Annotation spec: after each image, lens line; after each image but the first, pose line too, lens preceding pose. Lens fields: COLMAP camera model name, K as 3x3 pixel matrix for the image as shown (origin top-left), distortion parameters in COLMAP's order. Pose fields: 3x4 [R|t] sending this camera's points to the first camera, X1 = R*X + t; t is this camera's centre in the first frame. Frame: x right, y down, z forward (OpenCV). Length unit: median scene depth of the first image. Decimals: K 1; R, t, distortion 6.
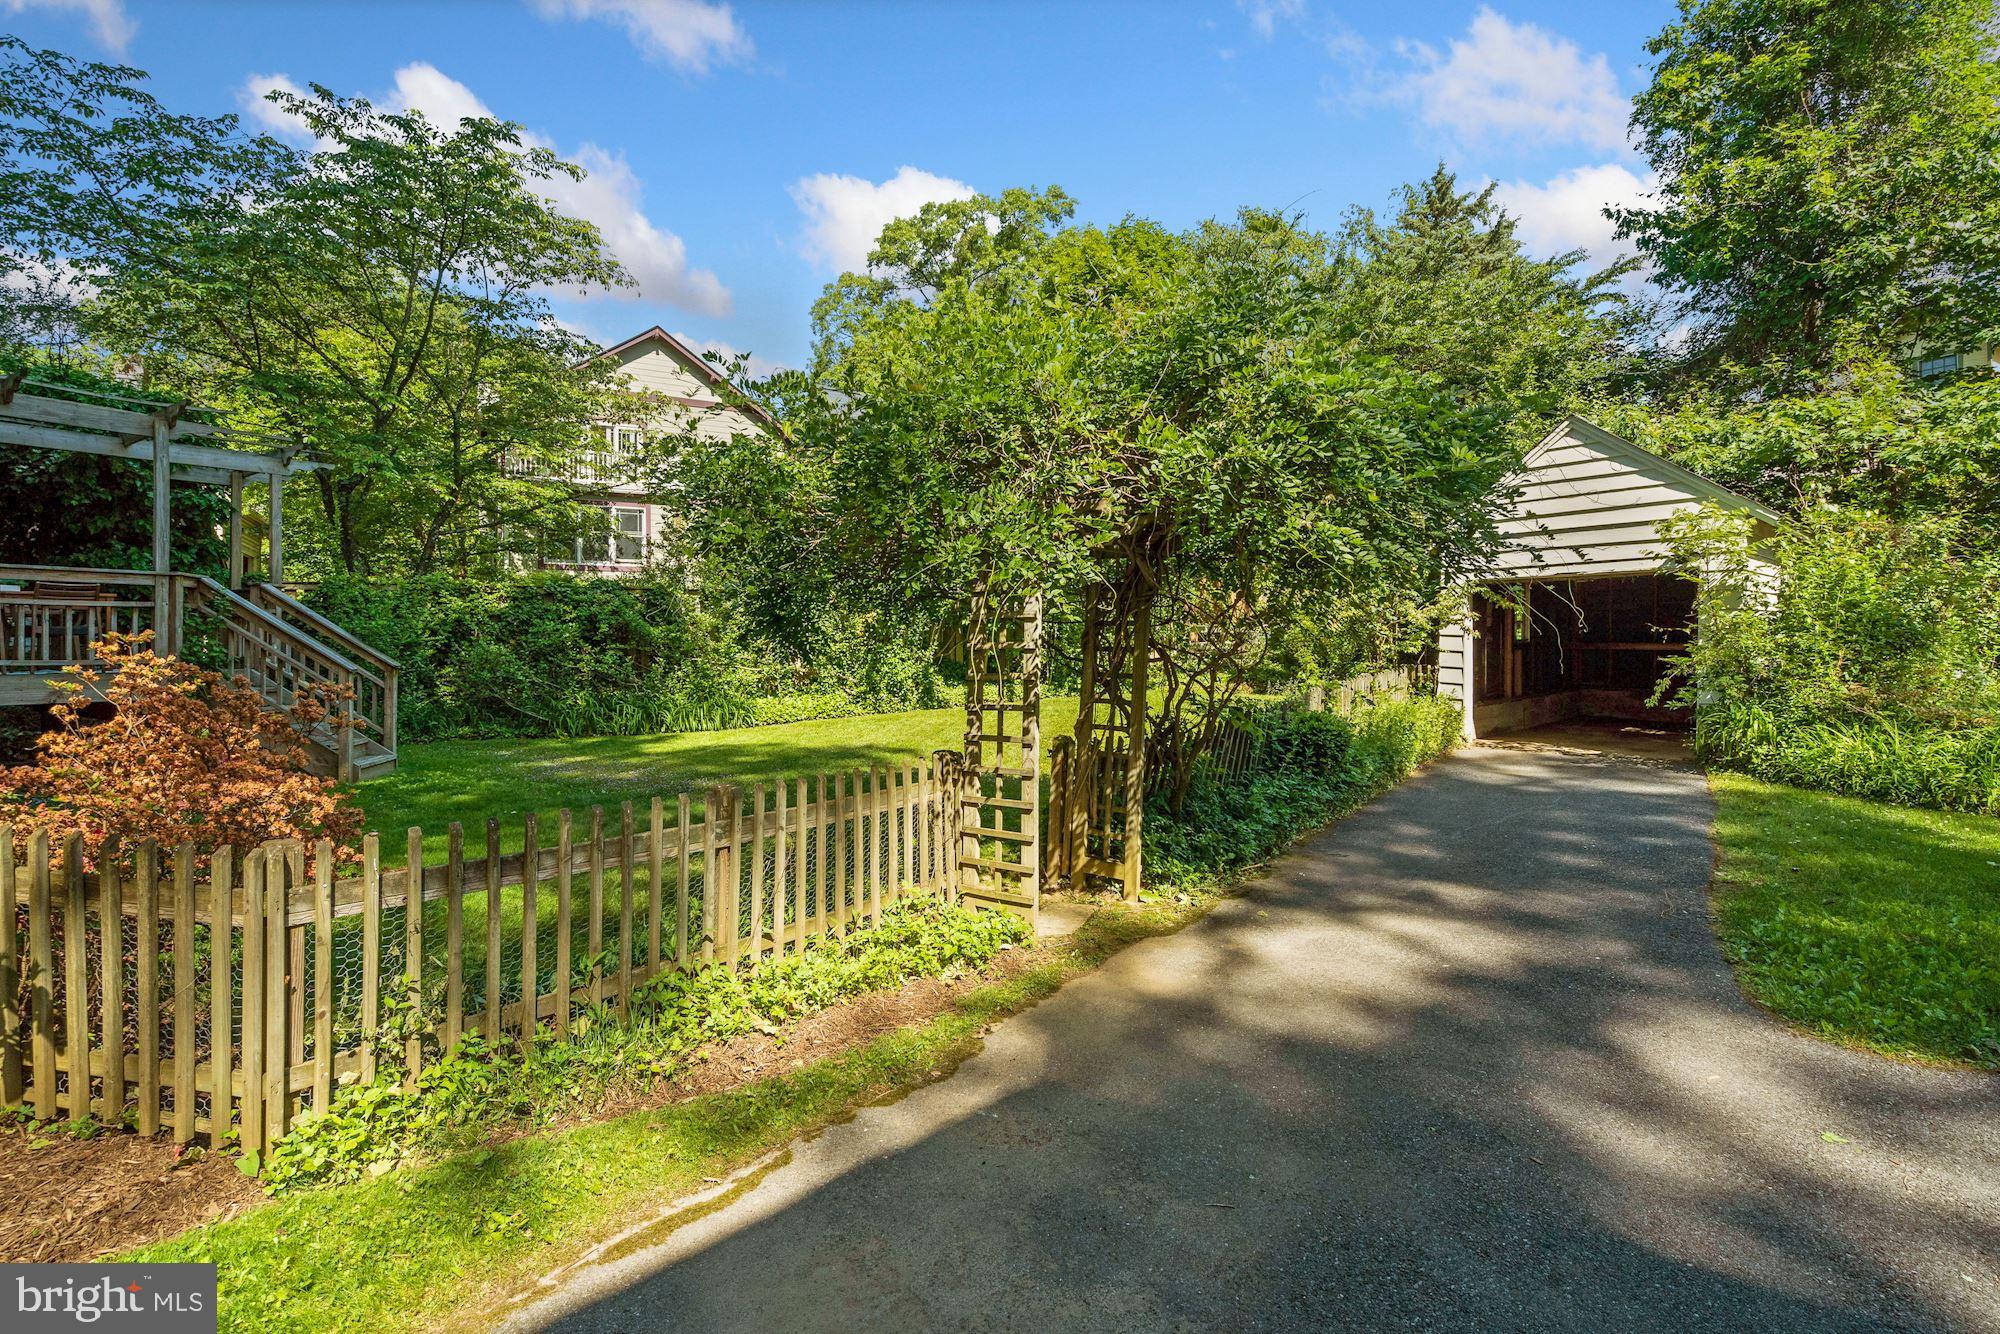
lens RADIAL K [[932.1, 0, 1000.0], [0, 932.1, 667.0], [0, 0, 1]] dist [-0.001590, -0.000120]
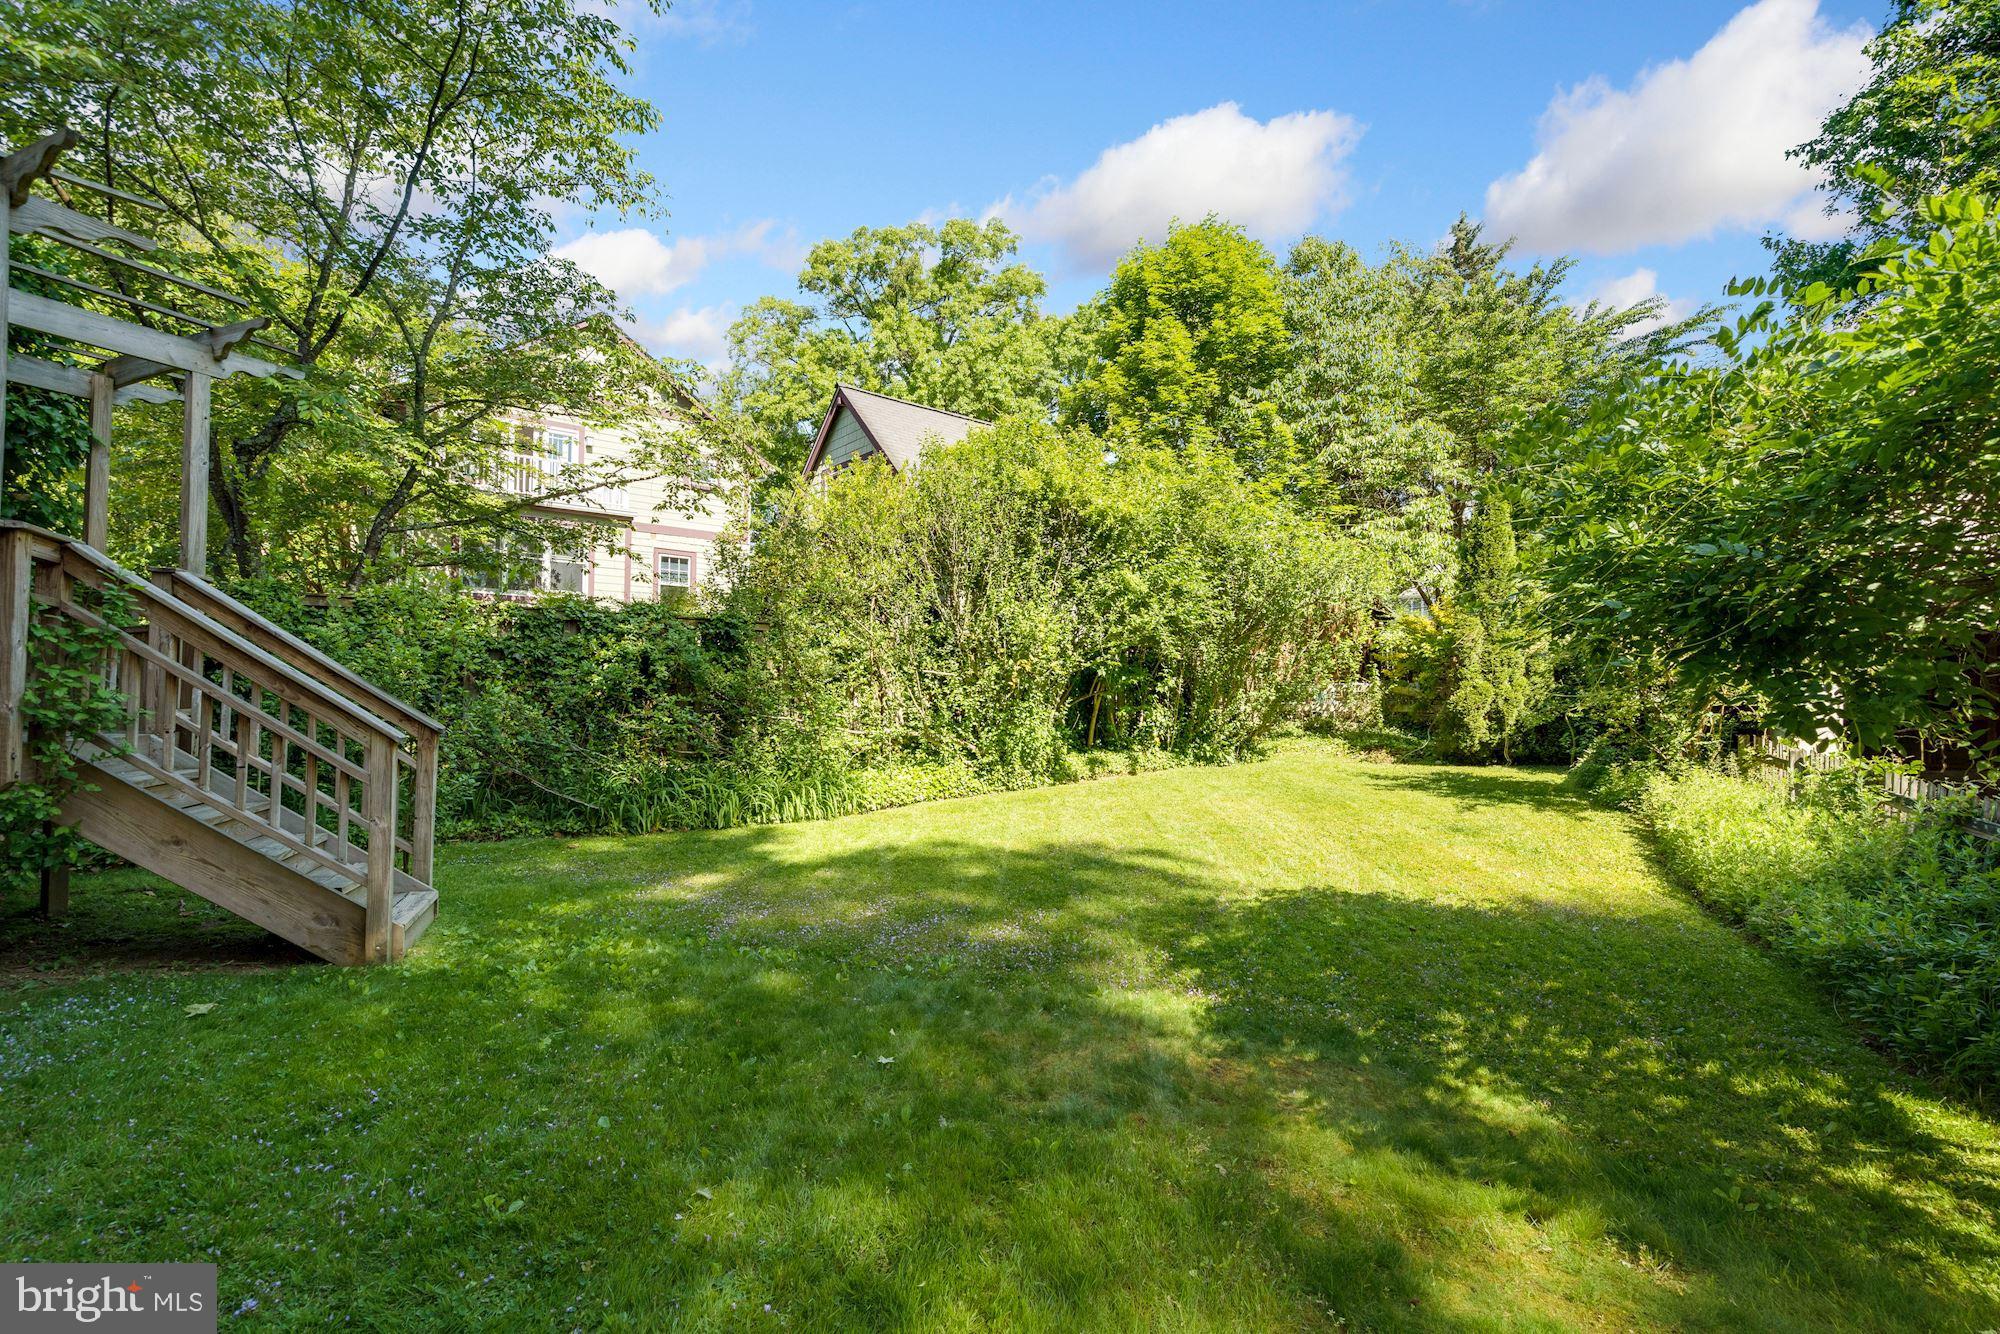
lens RADIAL K [[920.4, 0, 1005.3], [0, 920.4, 695.2], [0, 0, 1]] dist [0.001213, -0.000097]
pose [[0.986588, 0.013454, 0.162676, -0.148525], [-0.008505, 0.999481, -0.031080, -0.002810], [-0.163010, 0.029280, 0.986190, 0.149299]]
